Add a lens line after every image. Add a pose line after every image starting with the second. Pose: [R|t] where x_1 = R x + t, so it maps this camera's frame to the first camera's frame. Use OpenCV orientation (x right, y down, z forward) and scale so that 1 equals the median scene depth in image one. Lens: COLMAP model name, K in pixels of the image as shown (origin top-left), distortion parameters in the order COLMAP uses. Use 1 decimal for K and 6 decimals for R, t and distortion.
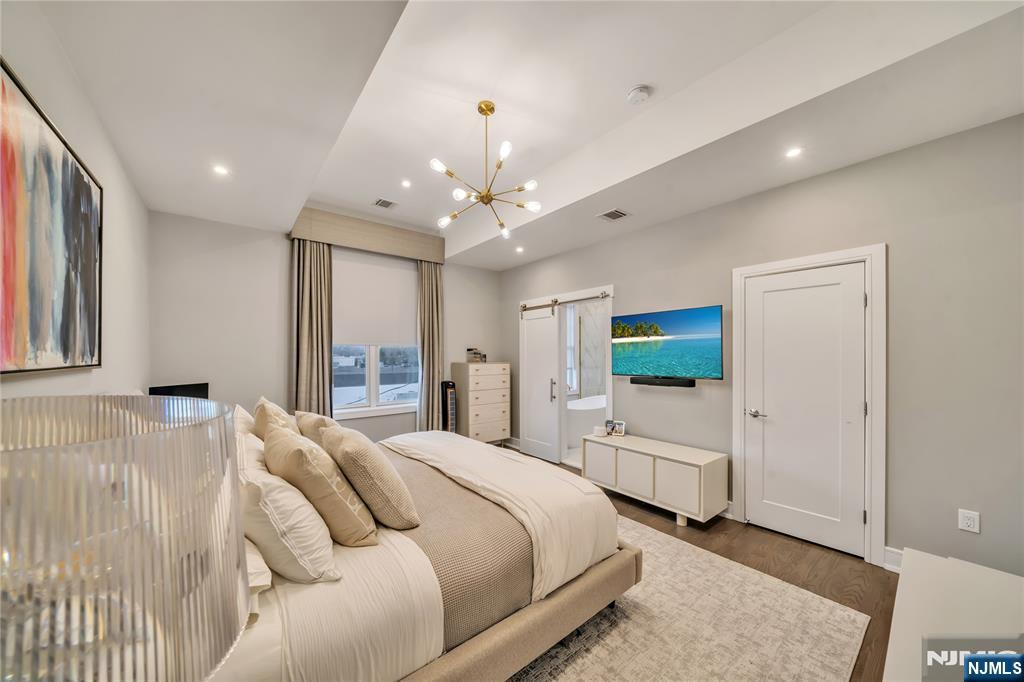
lens RADIAL K [[352.2, 0, 512.0], [0, 352.2, 354.0], [0, 0, 1]] dist [0.000105, 0.000026]
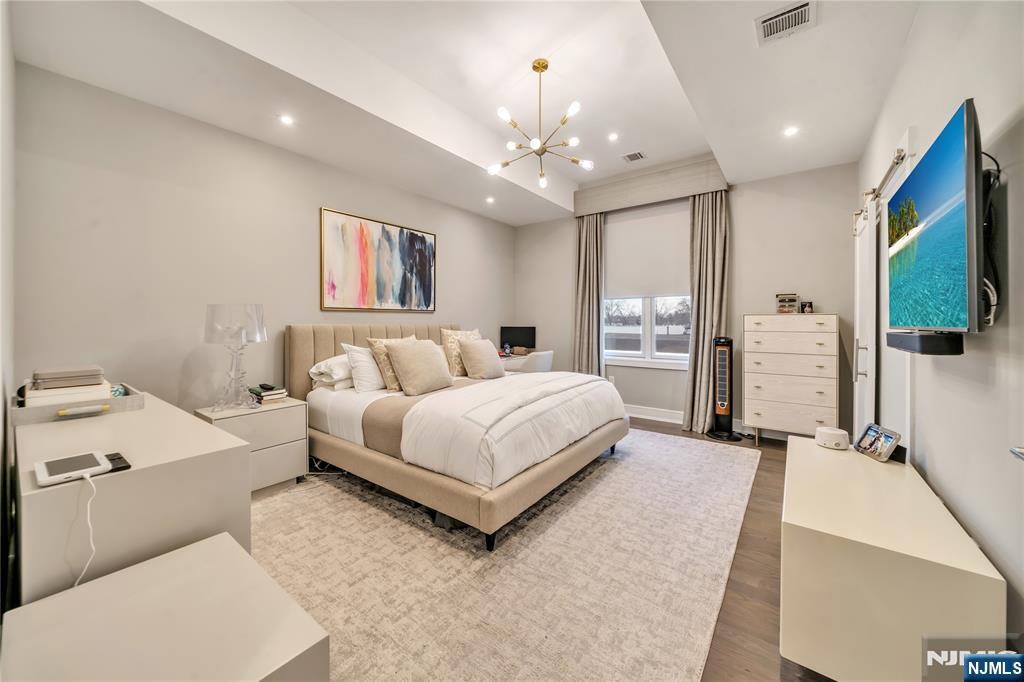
lens RADIAL K [[380.8, 0, 505.1], [0, 380.8, 320.7], [0, 0, 1]] dist [-0.000605, -0.000081]
pose [[0.234475, -0.003627, -0.972115, 1.587486], [0.003261, 0.999990, -0.002945, 0.121377], [0.972117, -0.002479, 0.234484, 0.977802]]
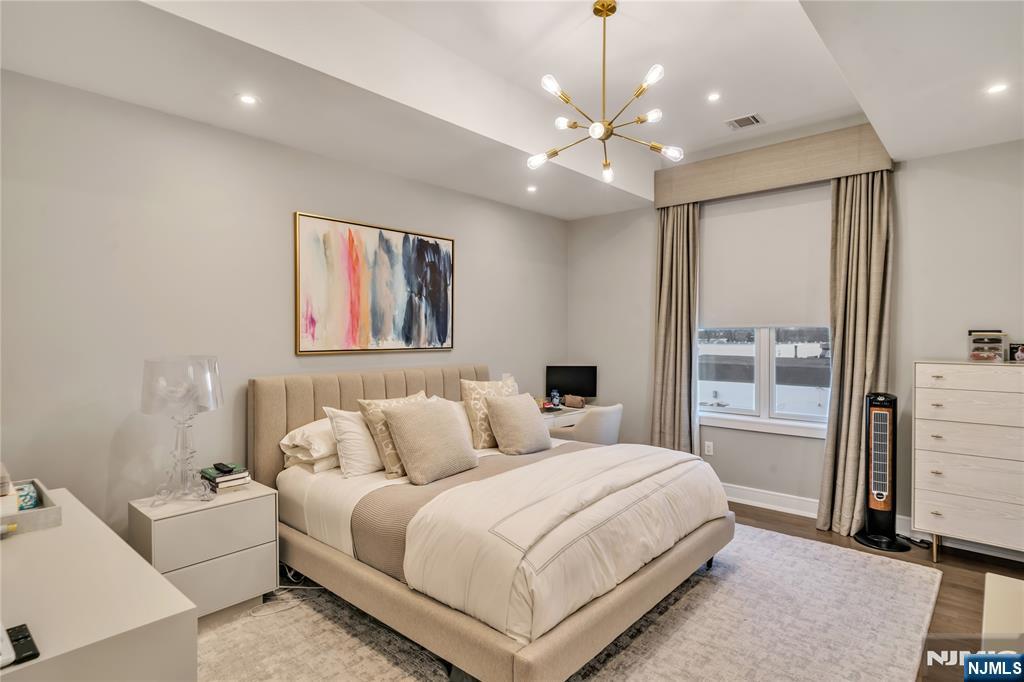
lens RADIAL K [[543.4, 0, 512.0], [0, 543.4, 341.0], [0, 0, 1]] dist [0.005837, 0.002248]
pose [[0.159289, 0.009565, -0.987186, 1.578262], [0.000895, 0.999951, 0.009833, -0.029138], [0.987232, -0.002450, 0.159272, 0.987145]]
